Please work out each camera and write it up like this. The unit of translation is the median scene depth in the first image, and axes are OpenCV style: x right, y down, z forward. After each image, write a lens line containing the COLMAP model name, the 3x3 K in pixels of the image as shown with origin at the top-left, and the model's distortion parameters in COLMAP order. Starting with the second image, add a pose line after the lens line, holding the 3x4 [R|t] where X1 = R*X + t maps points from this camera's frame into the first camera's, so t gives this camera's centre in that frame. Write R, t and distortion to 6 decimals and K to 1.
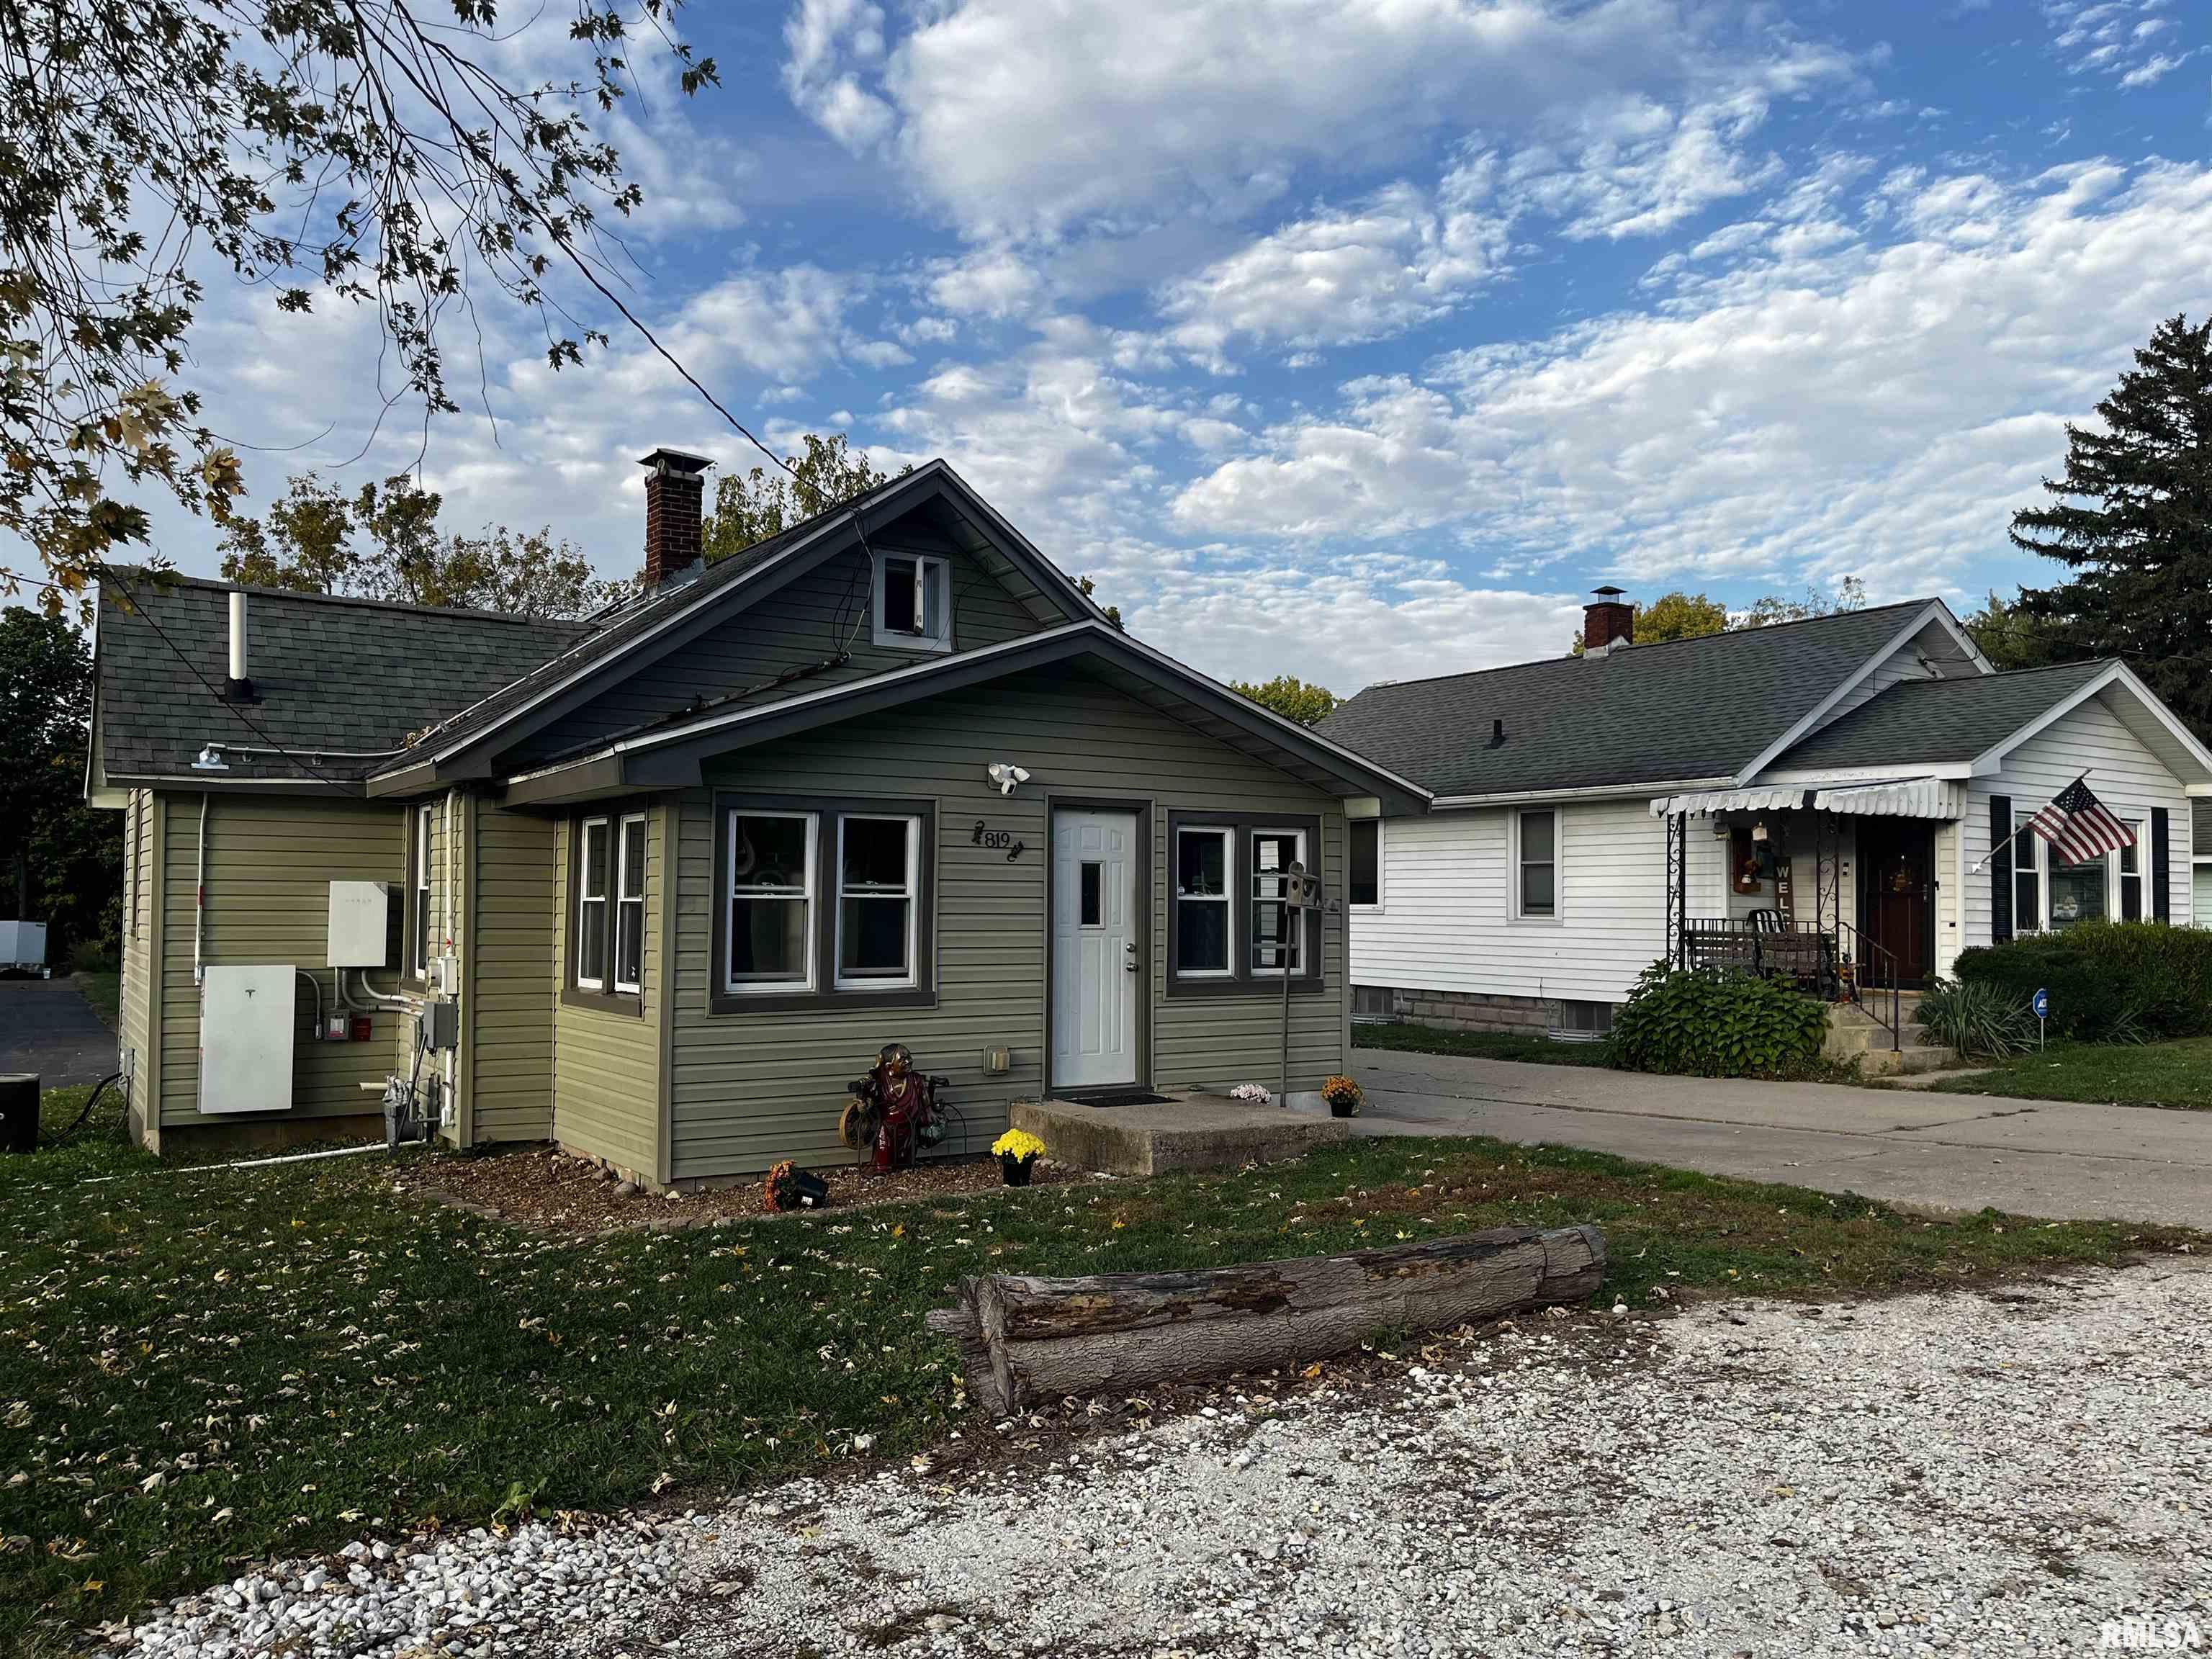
lens RADIAL K [[1671.6, 0, 1105.2], [0, 1671.6, 847.5], [0, 0, 1]] dist [0.082923, -0.113072]
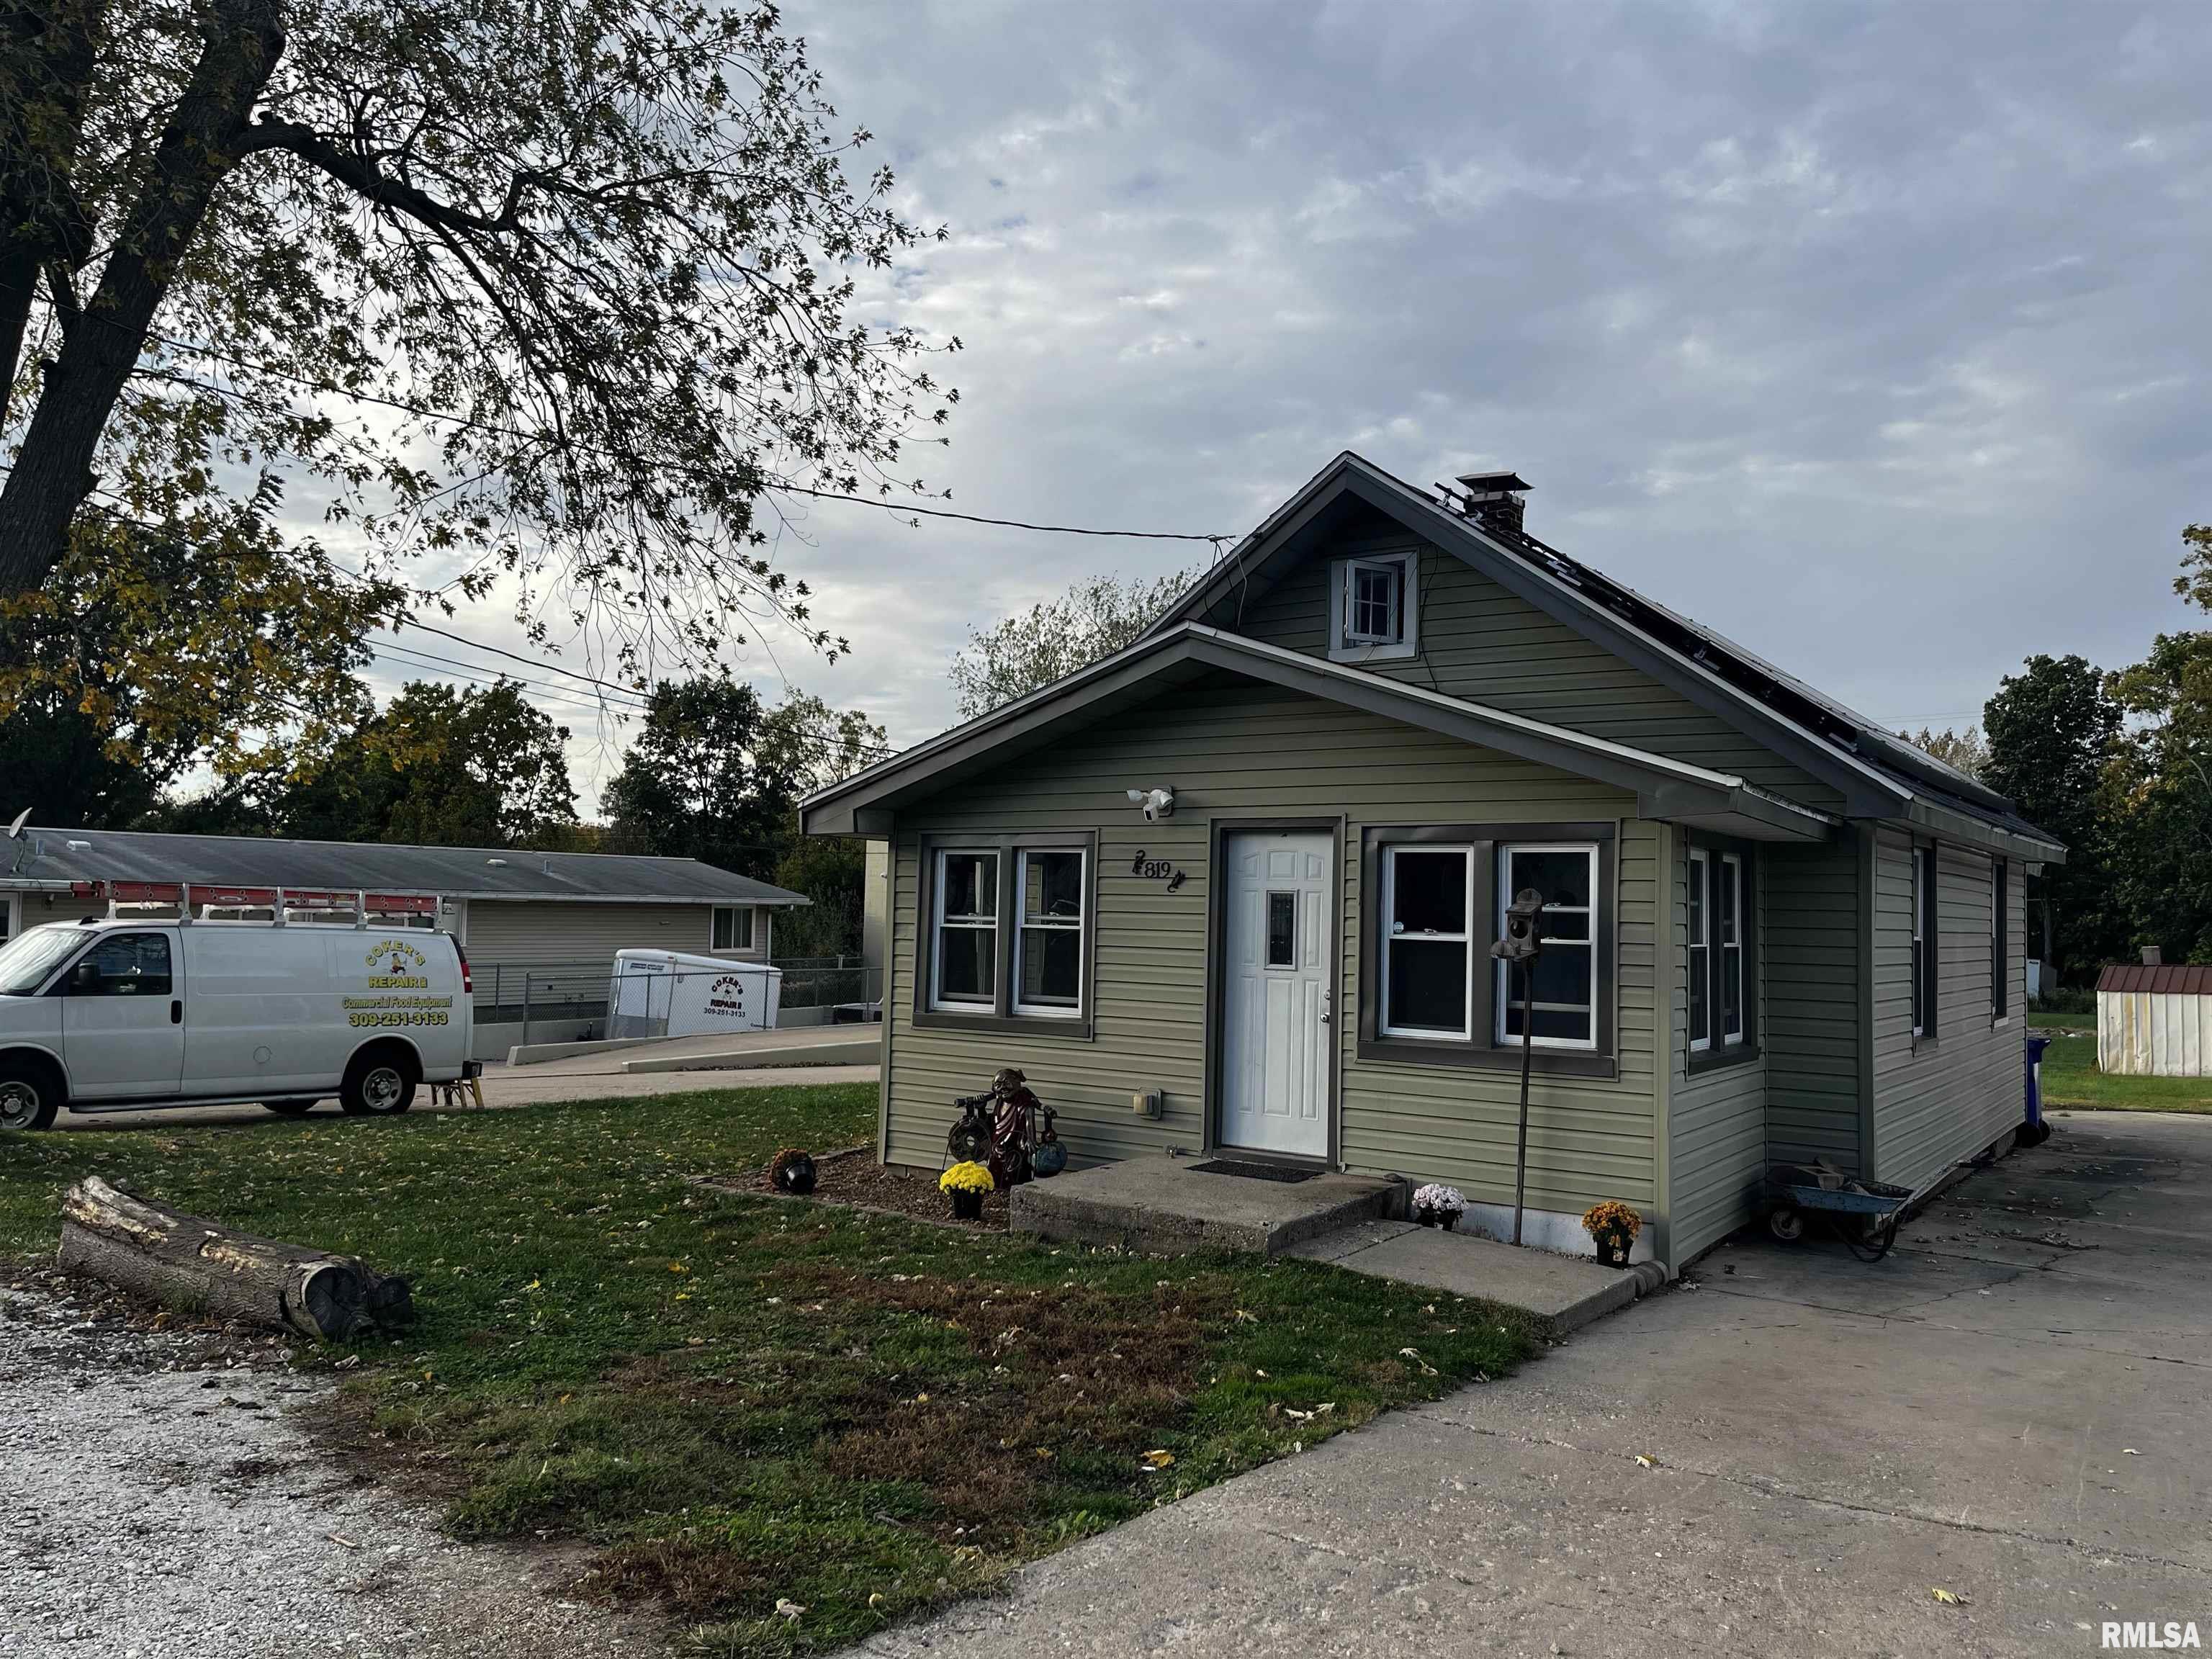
lens RADIAL K [[1671.6, 0, 1105.2], [0, 1671.6, 847.5], [0, 0, 1]] dist [0.082923, -0.113072]
pose [[0.371199, -0.031589, -0.928016, 0.747941], [0.012076, 0.999501, -0.029192, 0.009426], [0.928475, -0.000371, 0.371396, 0.579541]]
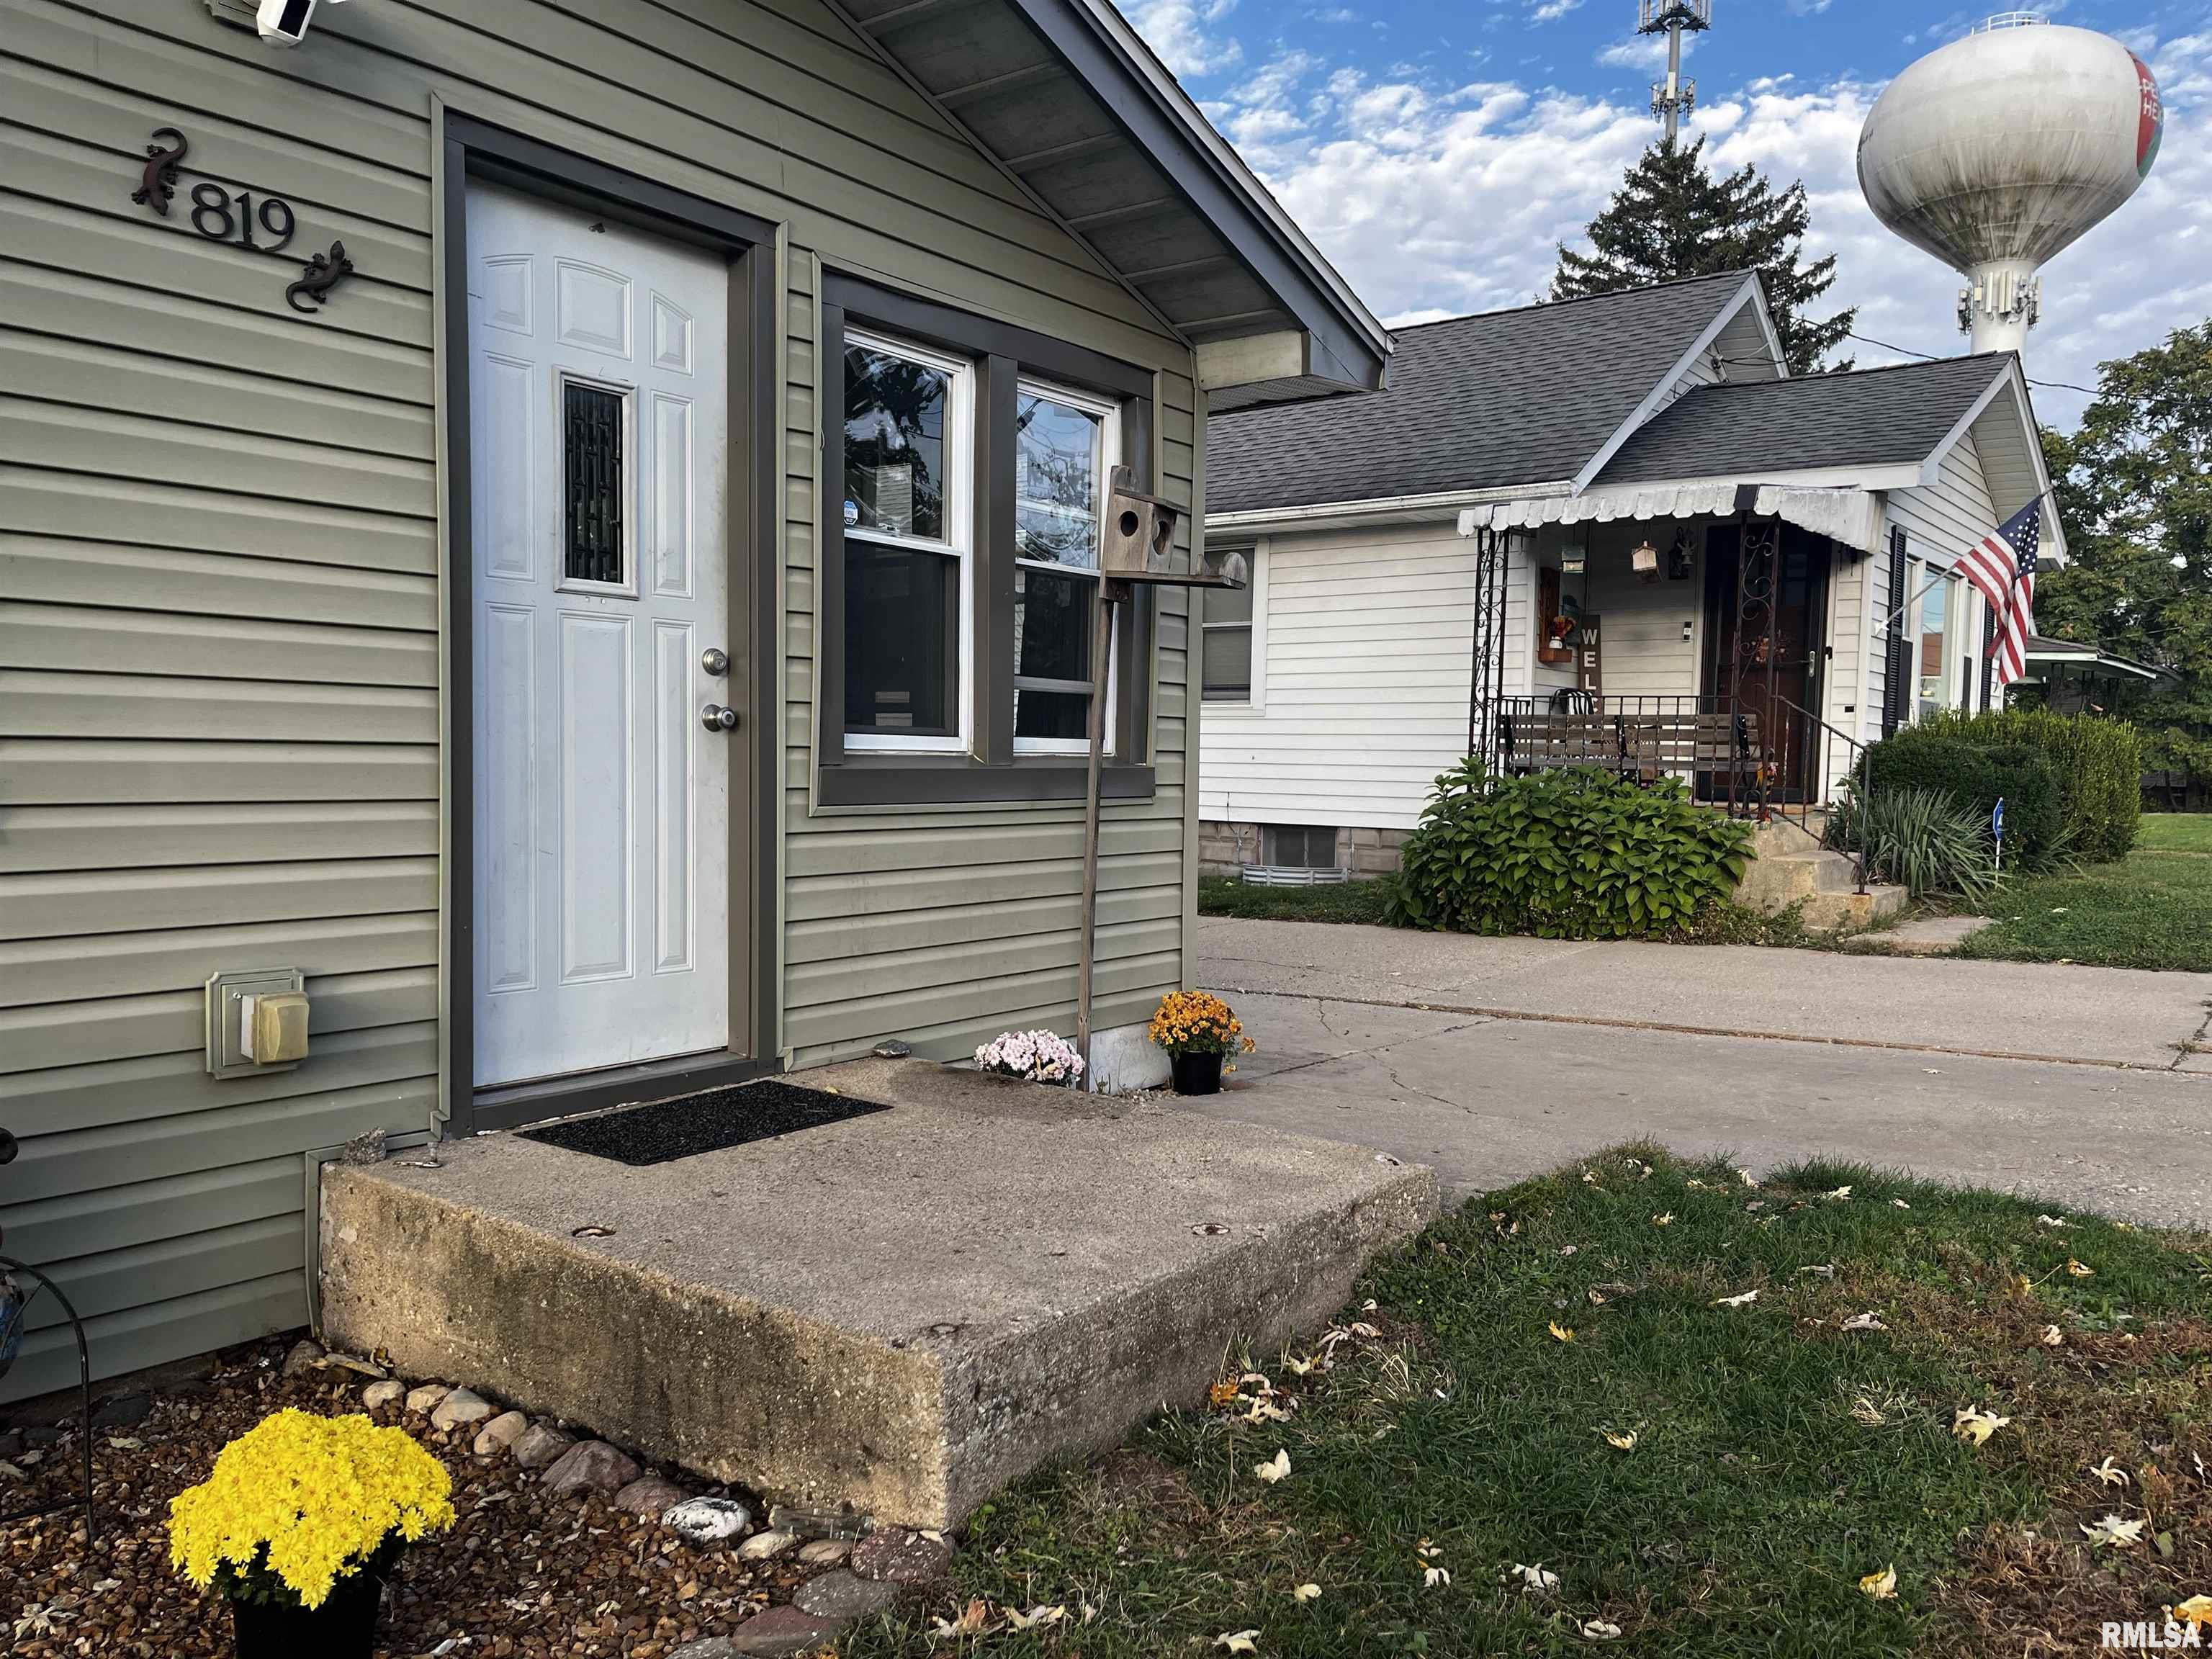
lens RADIAL K [[1671.6, 0, 1105.2], [0, 1671.6, 847.5], [0, 0, 1]] dist [0.082923, -0.113072]
pose [[0.945143, -0.010048, 0.326502, -0.022020], [-0.021852, 0.995343, 0.093889, 0.063242], [-0.325925, -0.095873, 0.940522, 0.640246]]
